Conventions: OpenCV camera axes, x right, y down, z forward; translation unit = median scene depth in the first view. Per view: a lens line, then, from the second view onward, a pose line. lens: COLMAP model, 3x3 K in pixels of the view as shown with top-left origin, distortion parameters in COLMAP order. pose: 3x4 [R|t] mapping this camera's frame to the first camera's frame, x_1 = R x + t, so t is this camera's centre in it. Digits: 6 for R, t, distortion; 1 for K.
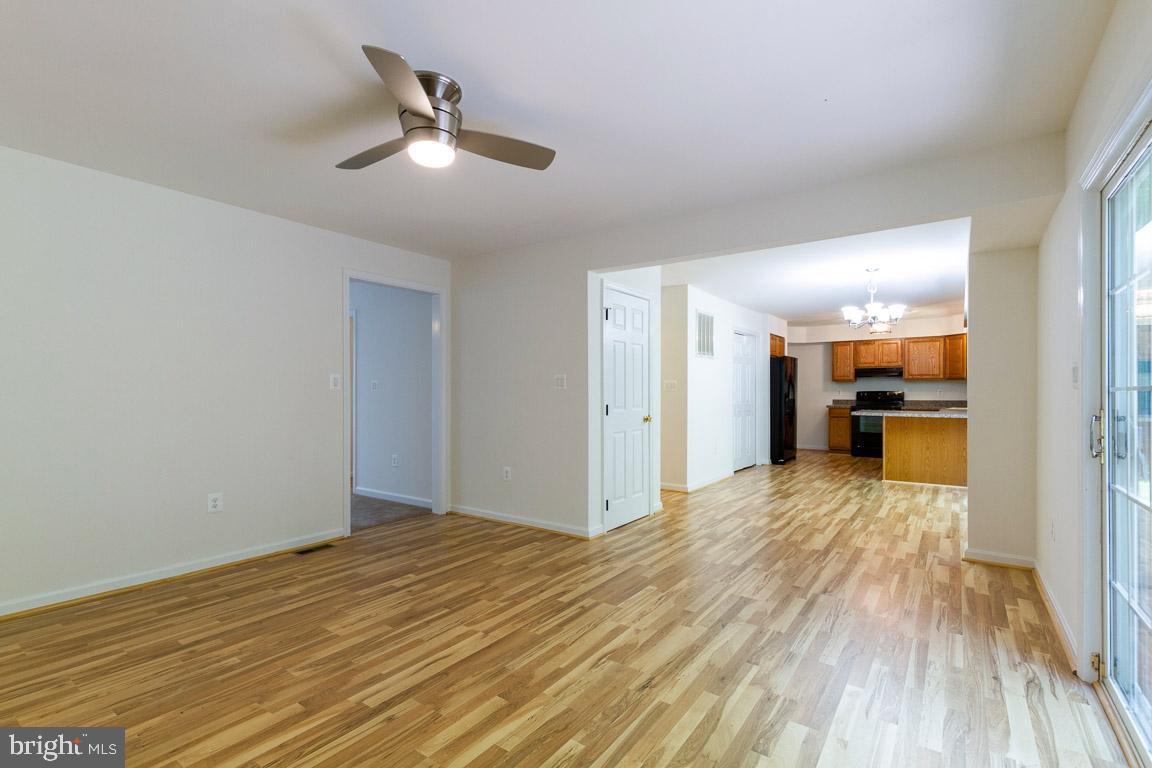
lens RADIAL K [[533.0, 0, 573.7], [0, 533.0, 386.3], [0, 0, 1]] dist [0.008072, -0.000355]
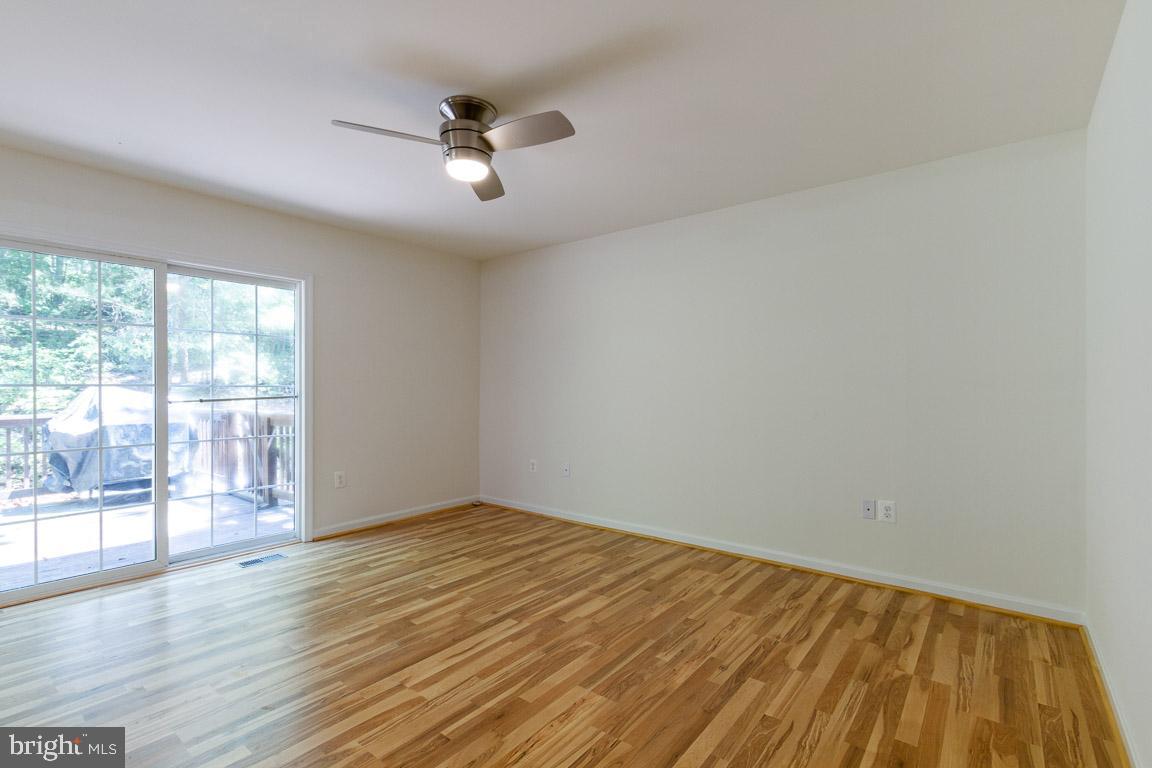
lens RADIAL K [[533.0, 0, 575.0], [0, 533.0, 388.9], [0, 0, 1]] dist [0.008072, -0.000355]
pose [[-0.998810, -0.001191, 0.048765, -0.462587], [-0.001689, 0.999947, -0.010183, 0.020548], [-0.048750, -0.010253, -0.998758, 1.789985]]
